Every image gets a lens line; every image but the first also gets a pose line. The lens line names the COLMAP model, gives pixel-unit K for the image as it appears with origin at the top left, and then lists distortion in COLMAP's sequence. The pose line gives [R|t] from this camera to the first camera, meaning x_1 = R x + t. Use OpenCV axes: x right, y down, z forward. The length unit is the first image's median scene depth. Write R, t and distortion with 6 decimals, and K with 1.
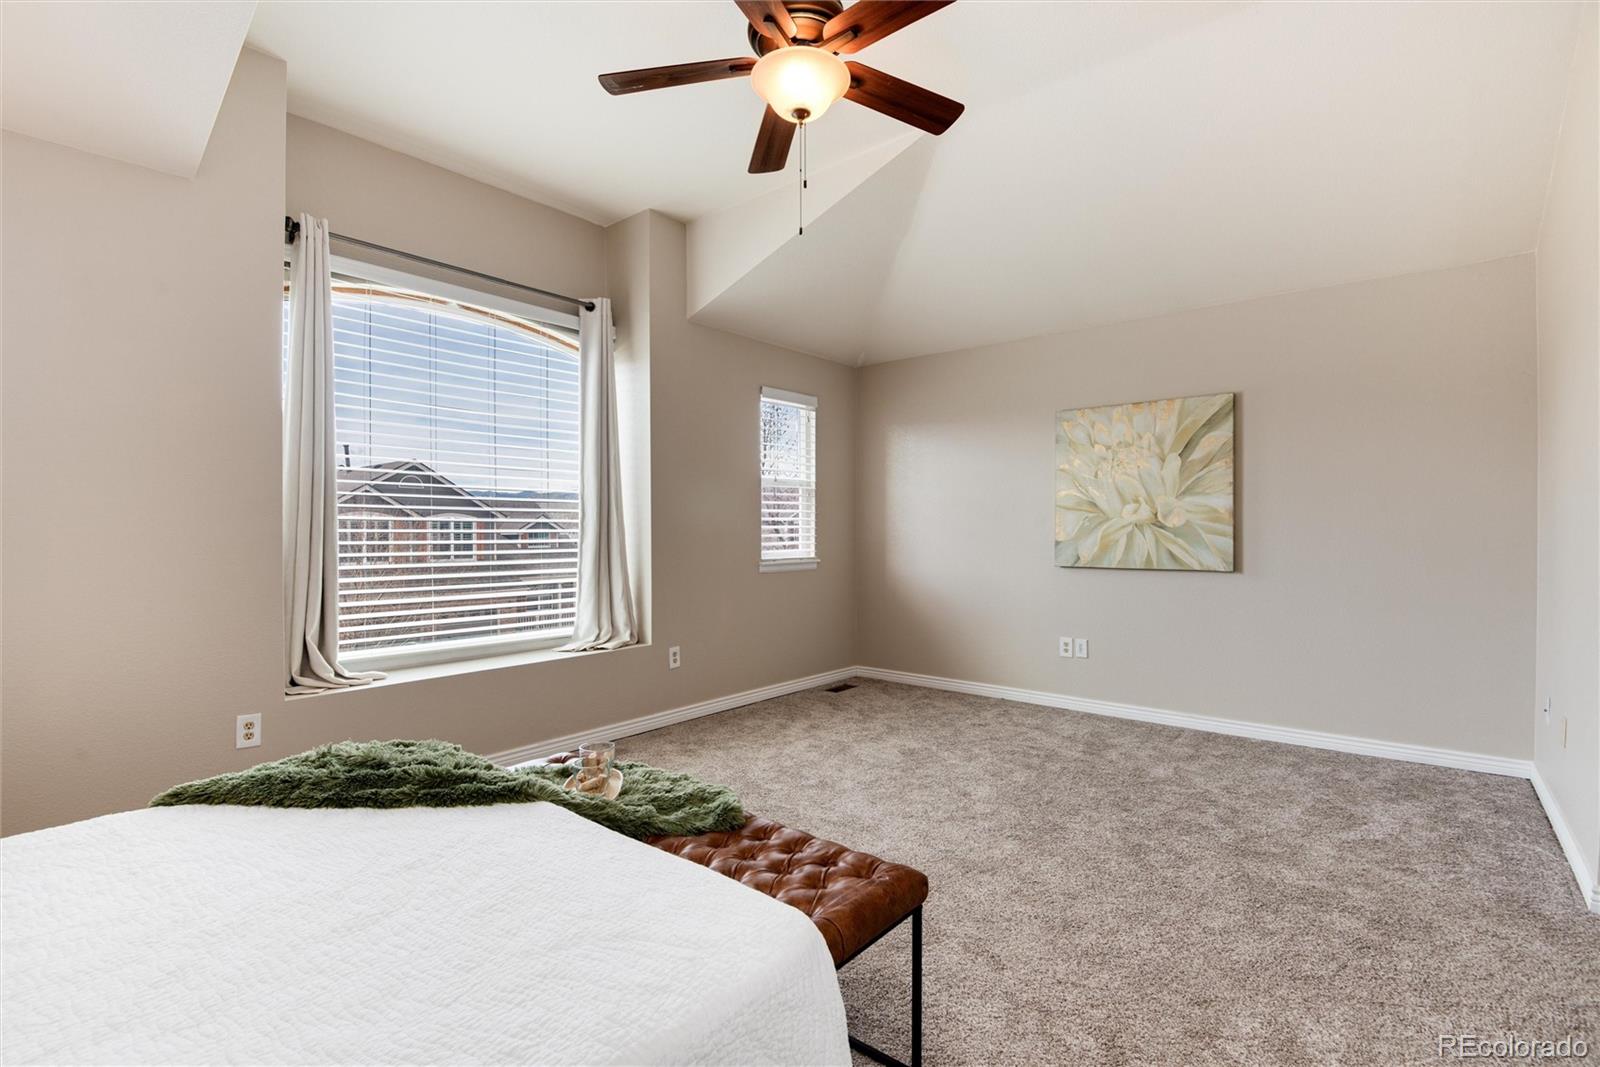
lens RADIAL K [[733.8, 0, 795.1], [0, 733.8, 533.9], [0, 0, 1]] dist [0.017051, -0.031245]
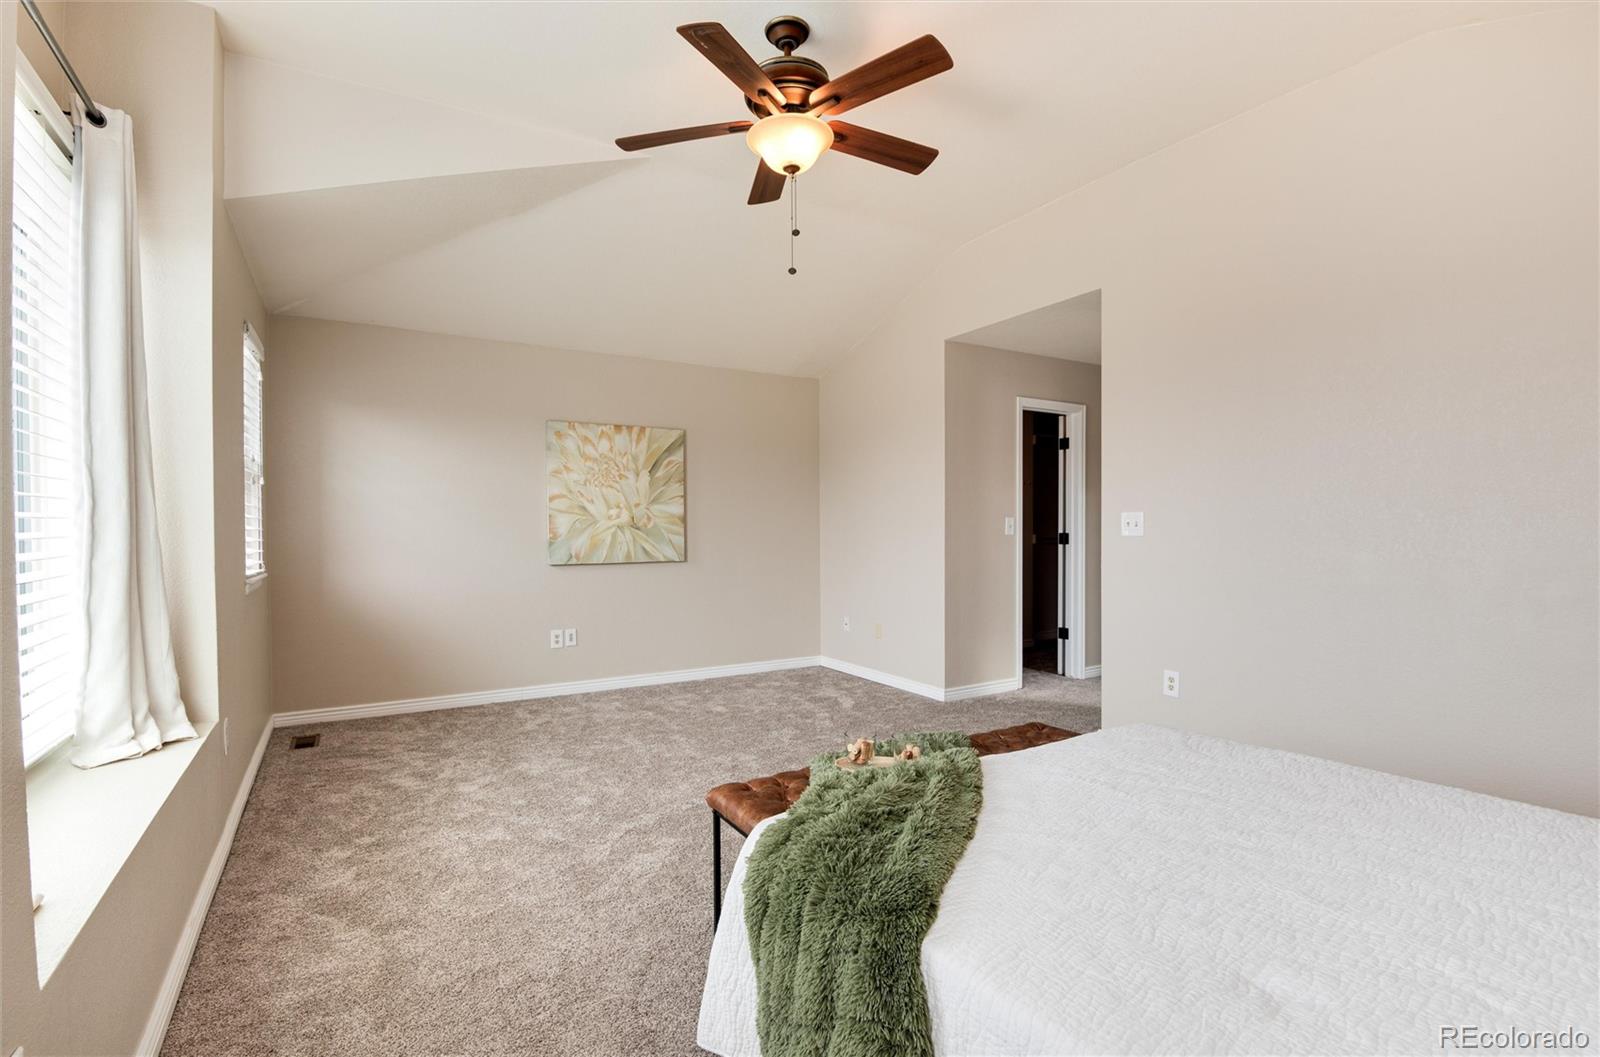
lens RADIAL K [[743.4, 0, 795.4], [0, 743.4, 534.3], [0, 0, 1]] dist [0.002299, -0.000396]
pose [[0.329399, -0.008868, 0.944149, -0.621125], [0.009175, 0.999939, 0.006191, -0.004831], [-0.944146, 0.006623, 0.329460, 0.342300]]
